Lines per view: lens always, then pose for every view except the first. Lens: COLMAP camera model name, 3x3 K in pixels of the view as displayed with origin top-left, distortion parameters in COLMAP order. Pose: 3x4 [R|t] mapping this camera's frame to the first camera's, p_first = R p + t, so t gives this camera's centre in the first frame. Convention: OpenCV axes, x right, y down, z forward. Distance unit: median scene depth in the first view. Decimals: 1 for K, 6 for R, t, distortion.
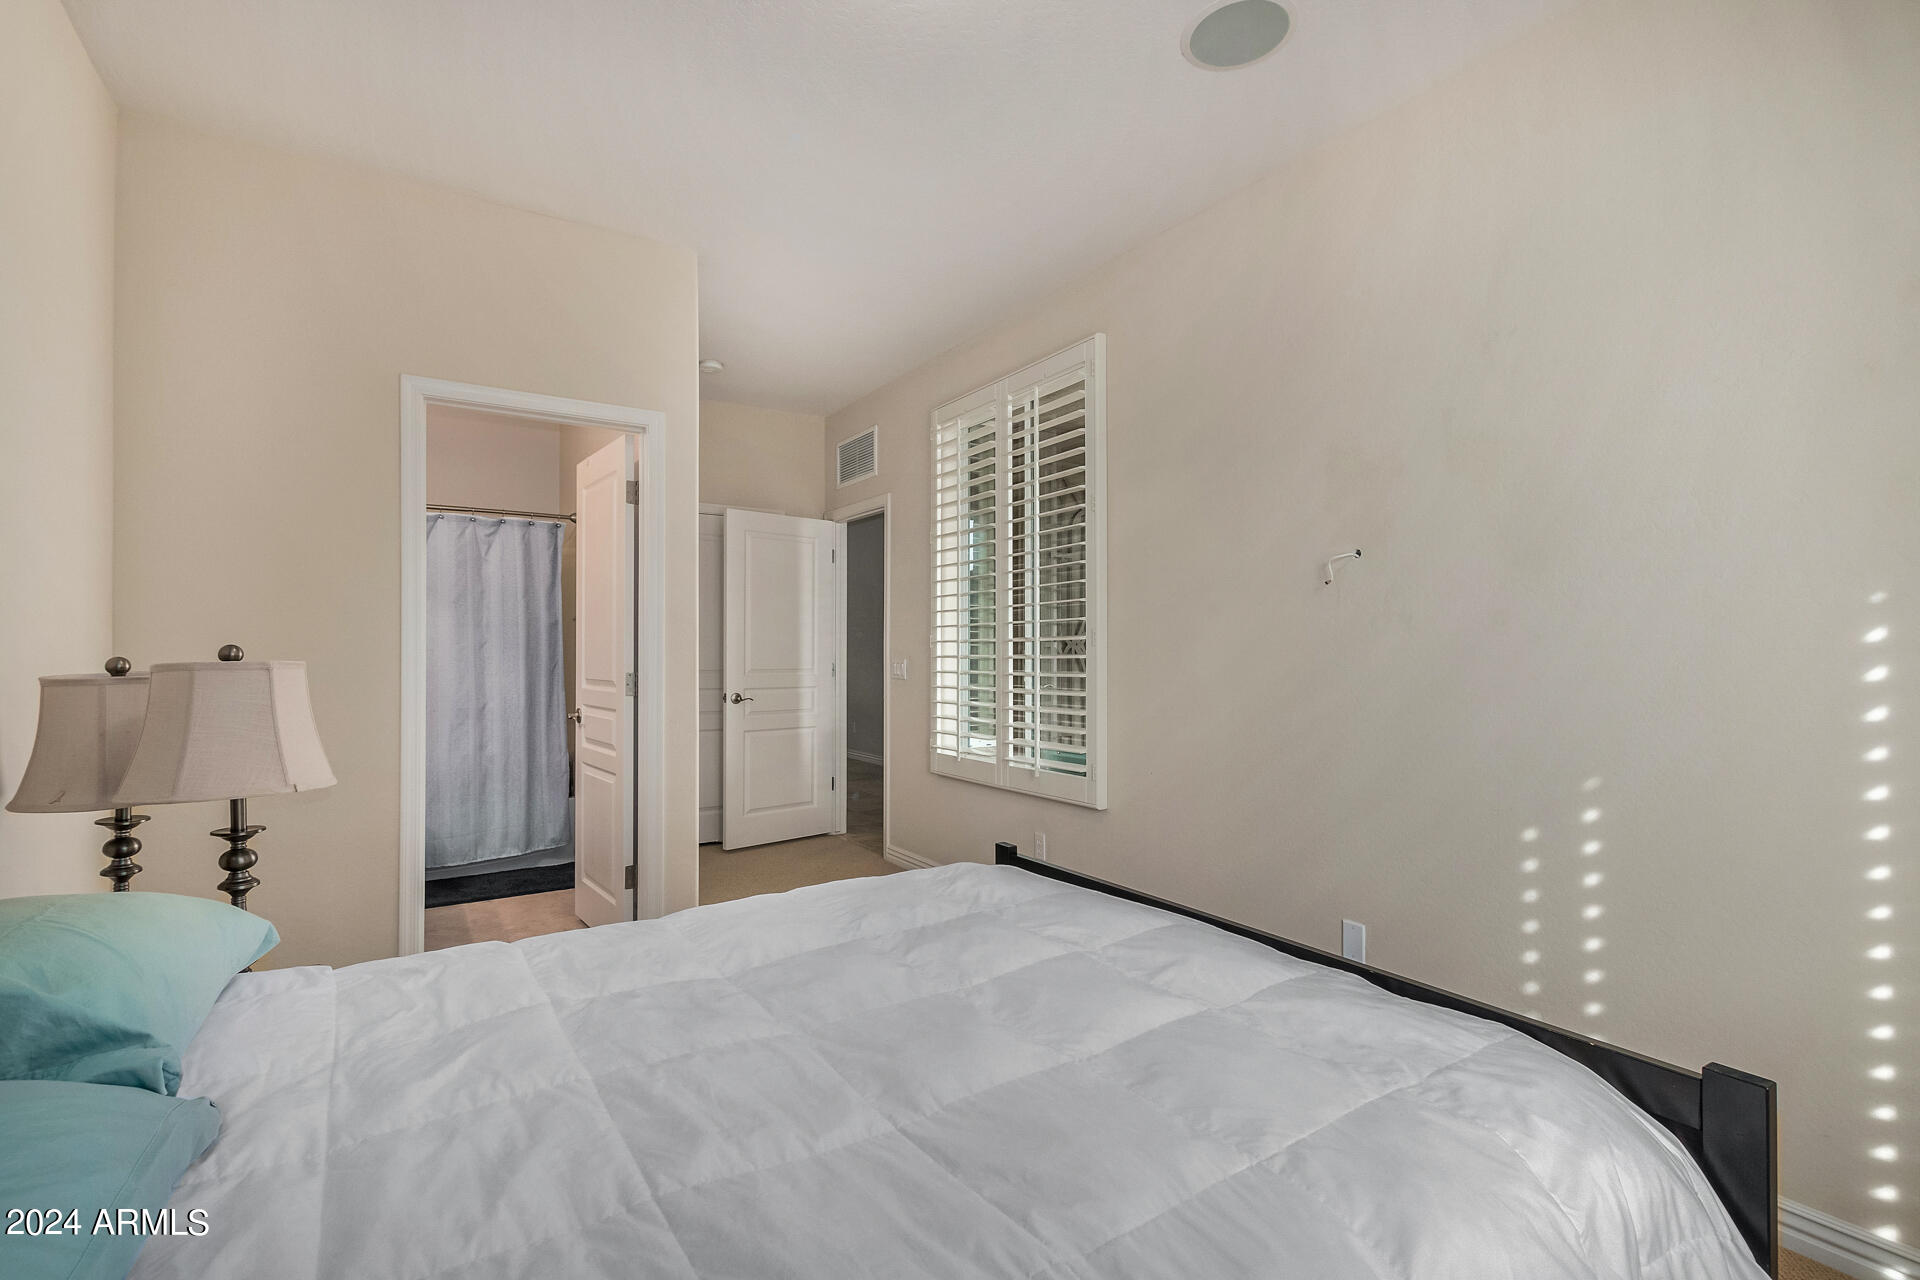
lens RADIAL K [[836.0, 0, 1015.9], [0, 836.0, 645.8], [0, 0, 1]] dist [-0.001370, -0.000242]
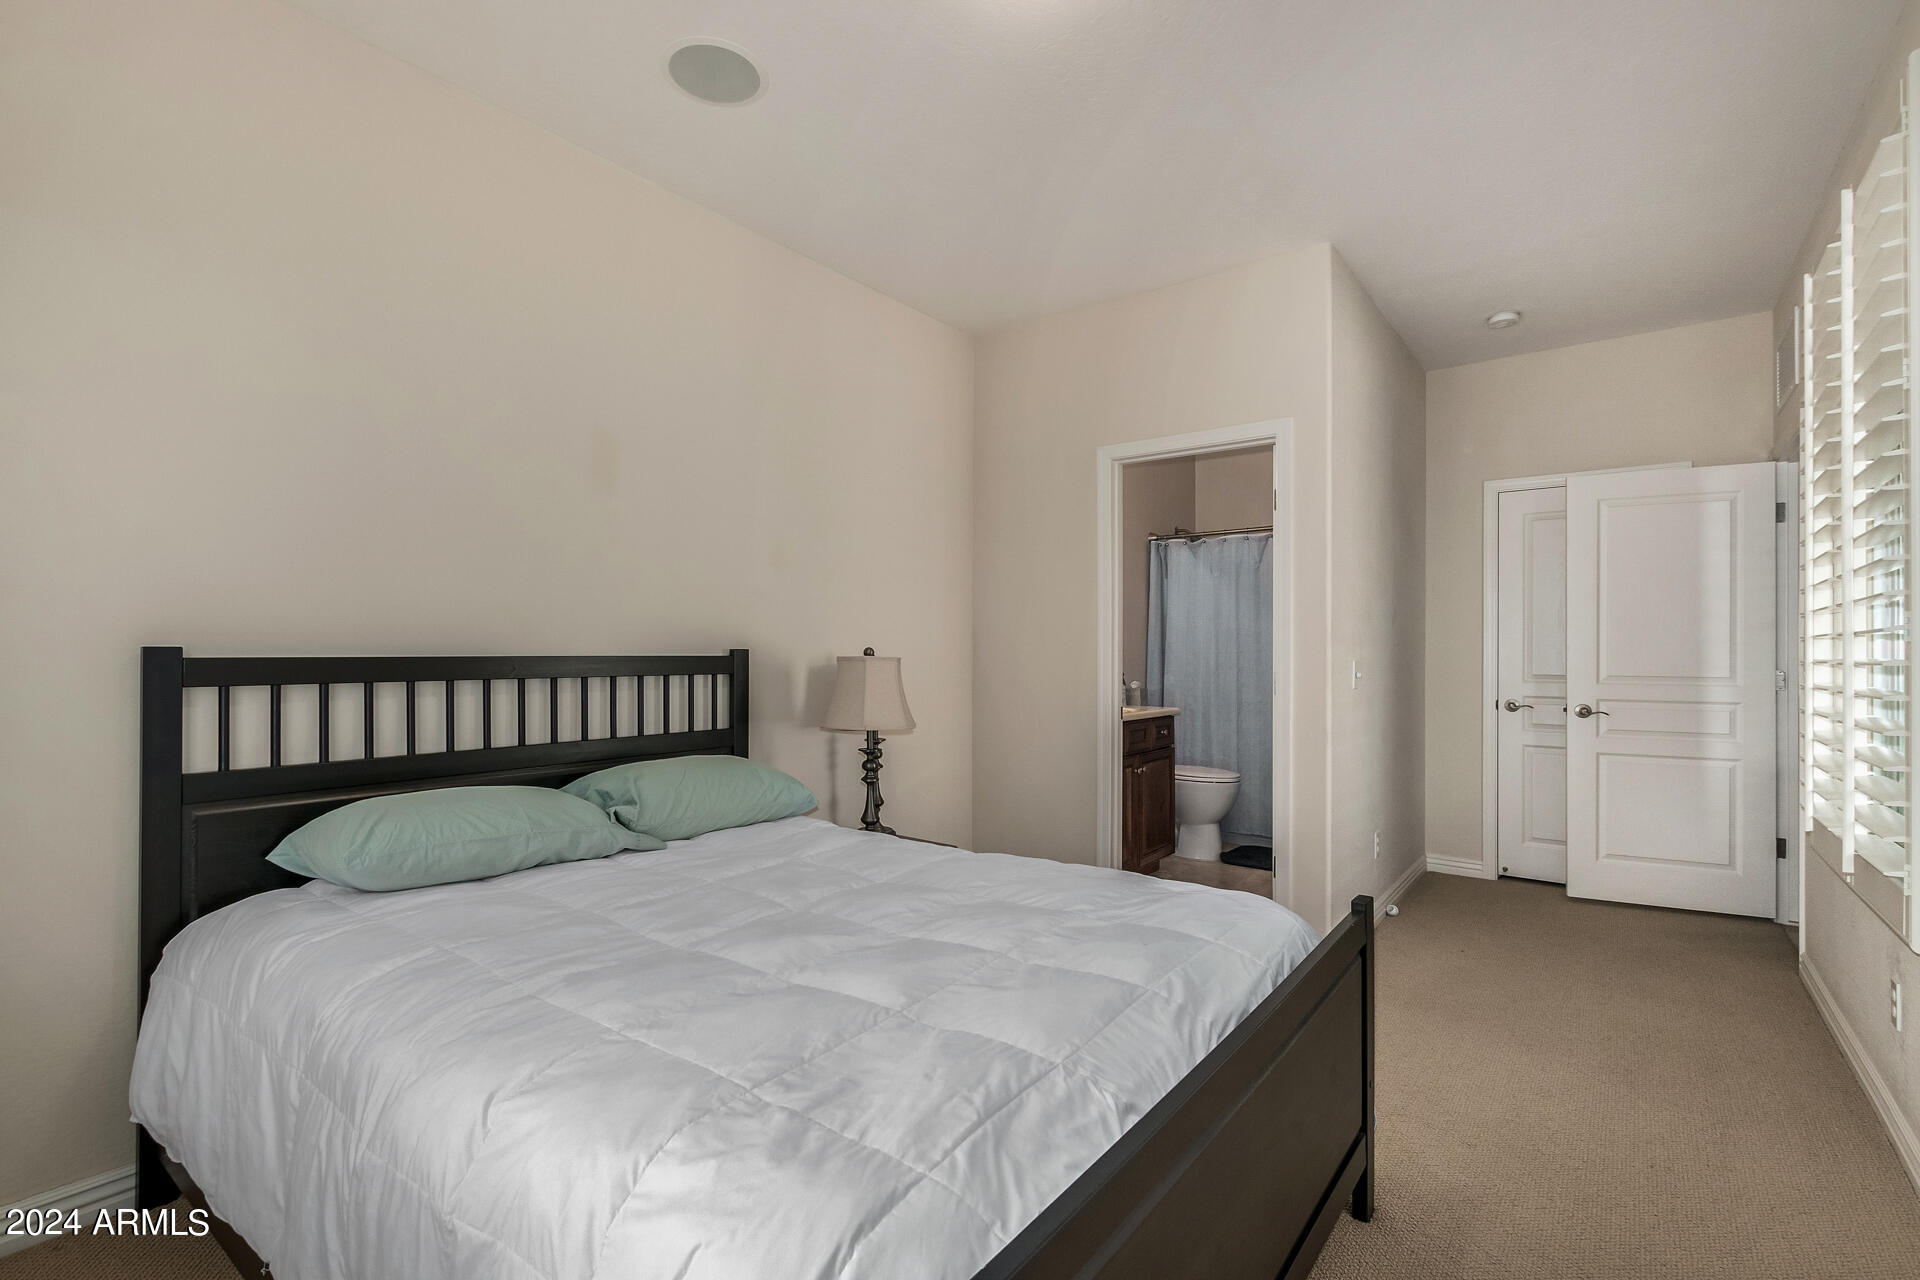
lens RADIAL K [[877.6, 0, 954.1], [0, 877.6, 648.4], [0, 0, 1]] dist [-0.001659, -0.000015]
pose [[0.345265, -0.002190, -0.938503, 0.287724], [0.003573, 0.999993, -0.001020, 0.001323], [0.938498, -0.003001, 0.345270, 0.164180]]
